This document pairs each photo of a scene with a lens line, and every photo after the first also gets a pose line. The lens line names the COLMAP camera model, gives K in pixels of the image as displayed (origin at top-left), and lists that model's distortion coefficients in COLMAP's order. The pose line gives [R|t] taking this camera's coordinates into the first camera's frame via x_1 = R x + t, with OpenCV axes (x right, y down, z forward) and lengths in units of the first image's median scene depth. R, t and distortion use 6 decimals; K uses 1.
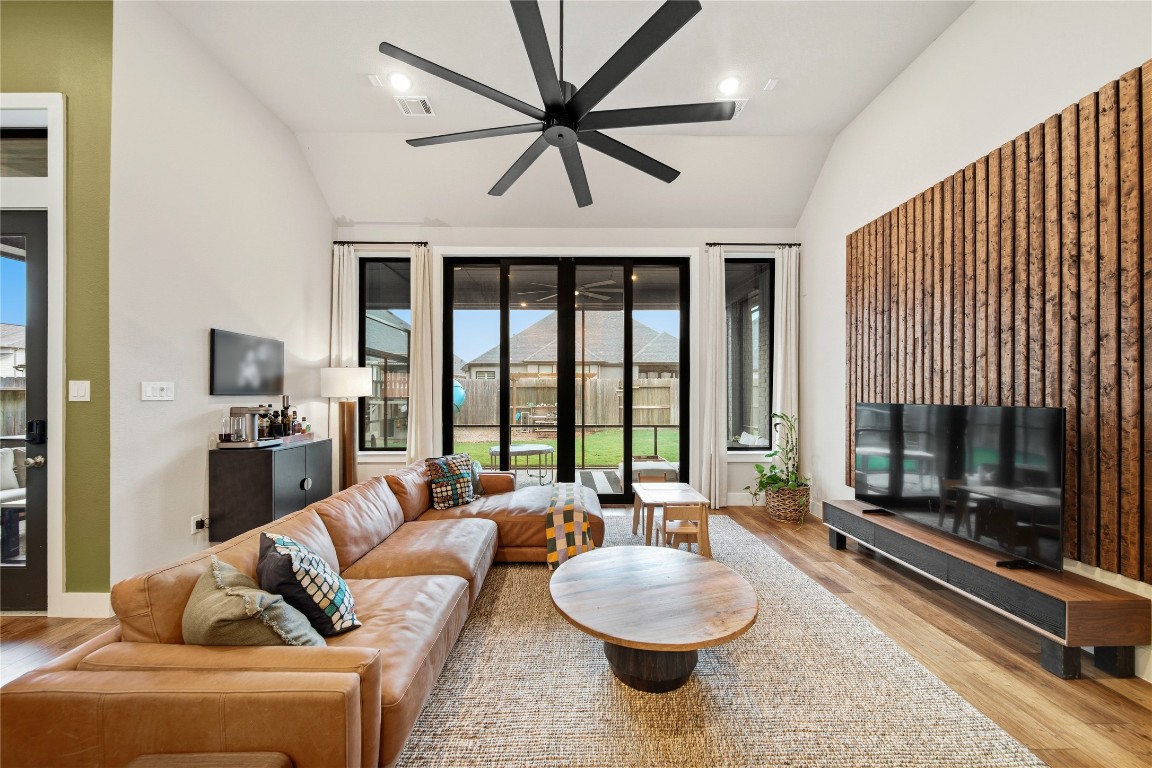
lens RADIAL K [[406.7, 0, 580.4], [0, 406.7, 392.5], [0, 0, 1]] dist [0.001272, -0.001861]
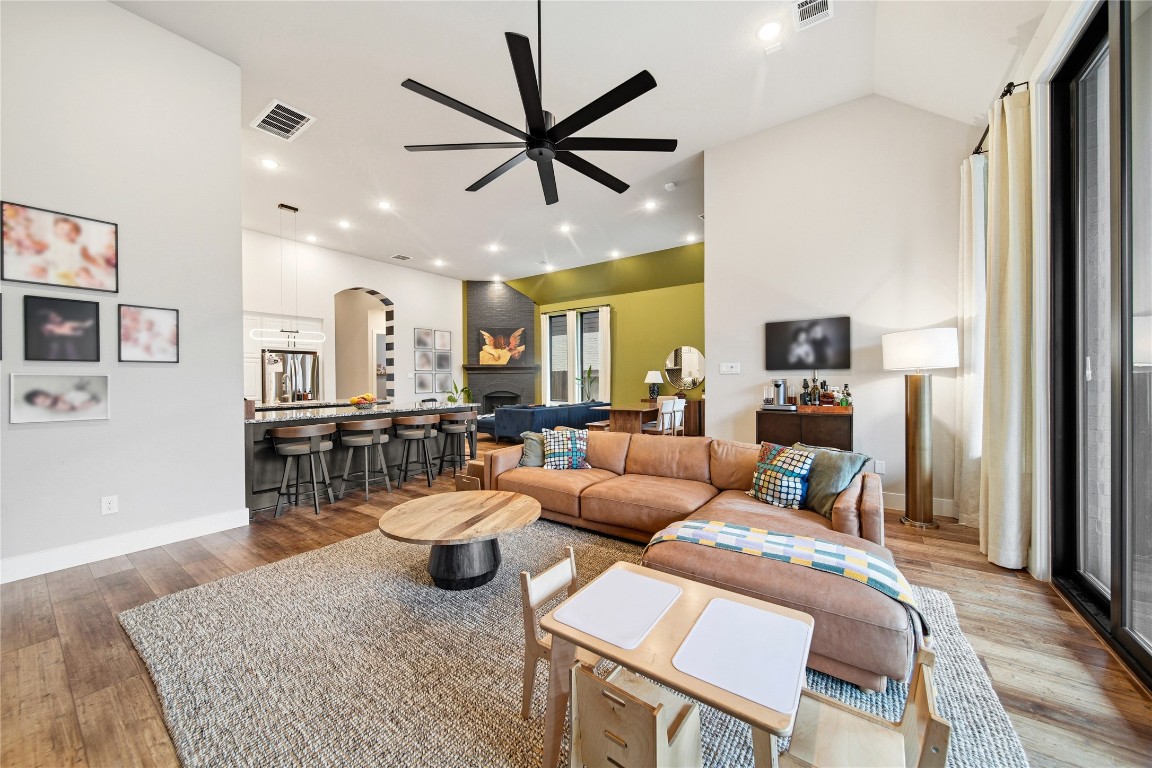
lens RADIAL K [[406.7, 0, 580.6], [0, 406.7, 380.3], [0, 0, 1]] dist [0.001272, -0.001861]
pose [[-0.582011, 0.006475, -0.813155, 0.602076], [0.011518, 0.999934, -0.000282, 0.033799], [0.813099, -0.009530, -0.582047, 1.269056]]
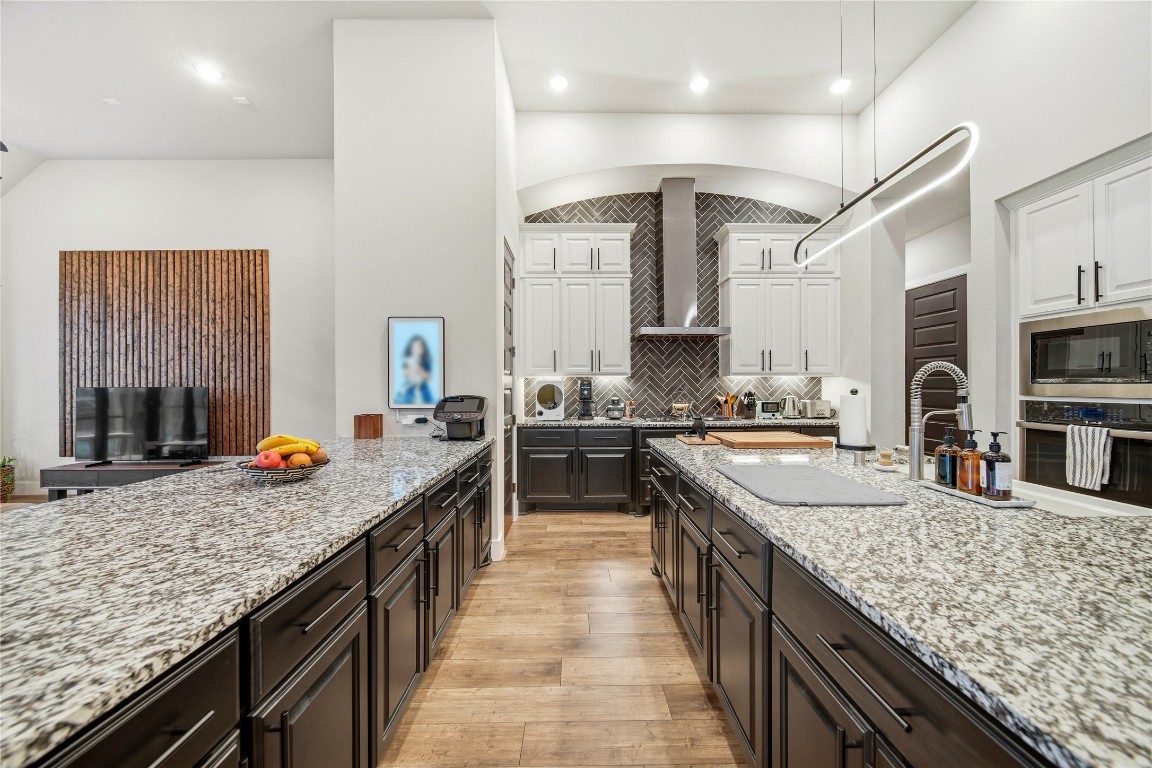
lens RADIAL K [[406.7, 0, 577.5], [0, 406.7, 385.4], [0, 0, 1]] dist [0.001272, -0.001861]
pose [[0.007593, -0.006083, 0.999953, -0.626764], [-0.001684, 0.999980, 0.006096, 0.007045], [-0.999970, -0.001730, 0.007582, -0.637492]]
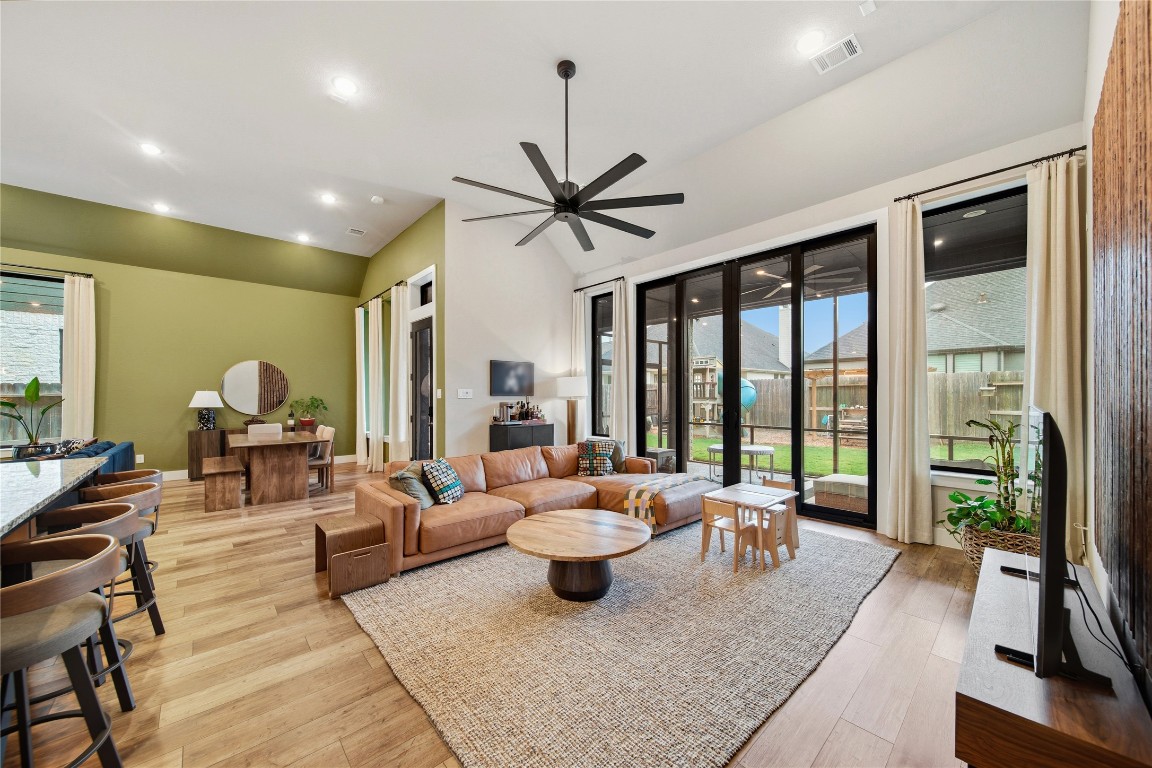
lens RADIAL K [[406.7, 0, 571.6], [0, 406.7, 397.9], [0, 0, 1]] dist [0.001272, -0.001861]
pose [[0.663112, 0.003935, -0.748510, 0.724610], [0.005363, 0.999936, 0.010008, -0.000004], [0.748501, -0.010651, 0.663048, 0.033867]]
